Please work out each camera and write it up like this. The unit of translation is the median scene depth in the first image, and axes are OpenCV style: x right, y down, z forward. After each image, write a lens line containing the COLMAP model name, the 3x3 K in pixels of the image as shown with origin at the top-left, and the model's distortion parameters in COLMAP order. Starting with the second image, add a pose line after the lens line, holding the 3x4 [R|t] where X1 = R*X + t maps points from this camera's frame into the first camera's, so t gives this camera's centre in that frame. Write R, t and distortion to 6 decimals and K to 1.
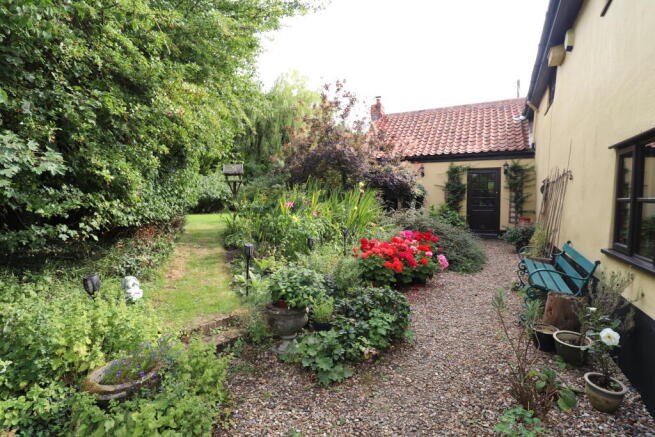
lens RADIAL K [[337.3, 0, 328.1], [0, 337.3, 218.3], [0, 0, 1]] dist [-0.002273, -0.000086]
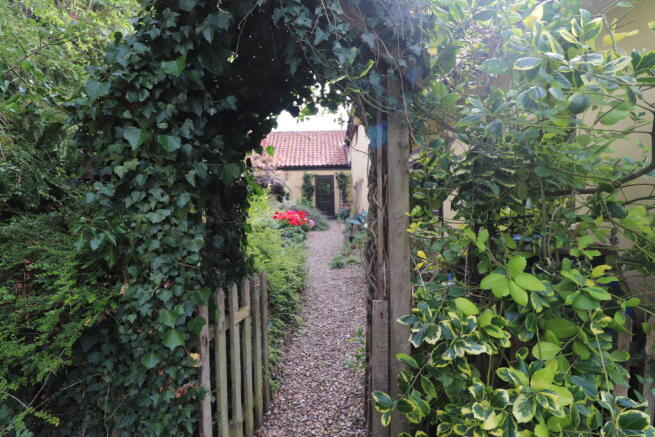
lens RADIAL K [[304.7, 0, 327.4], [0, 304.7, 218.0], [0, 0, 1]] dist [-0.000100, 0.000001]
pose [[0.900037, -0.044497, 0.433535, -0.164342], [0.045271, 0.998938, 0.008544, 0.043098], [-0.433455, 0.011937, 0.901096, -0.314236]]
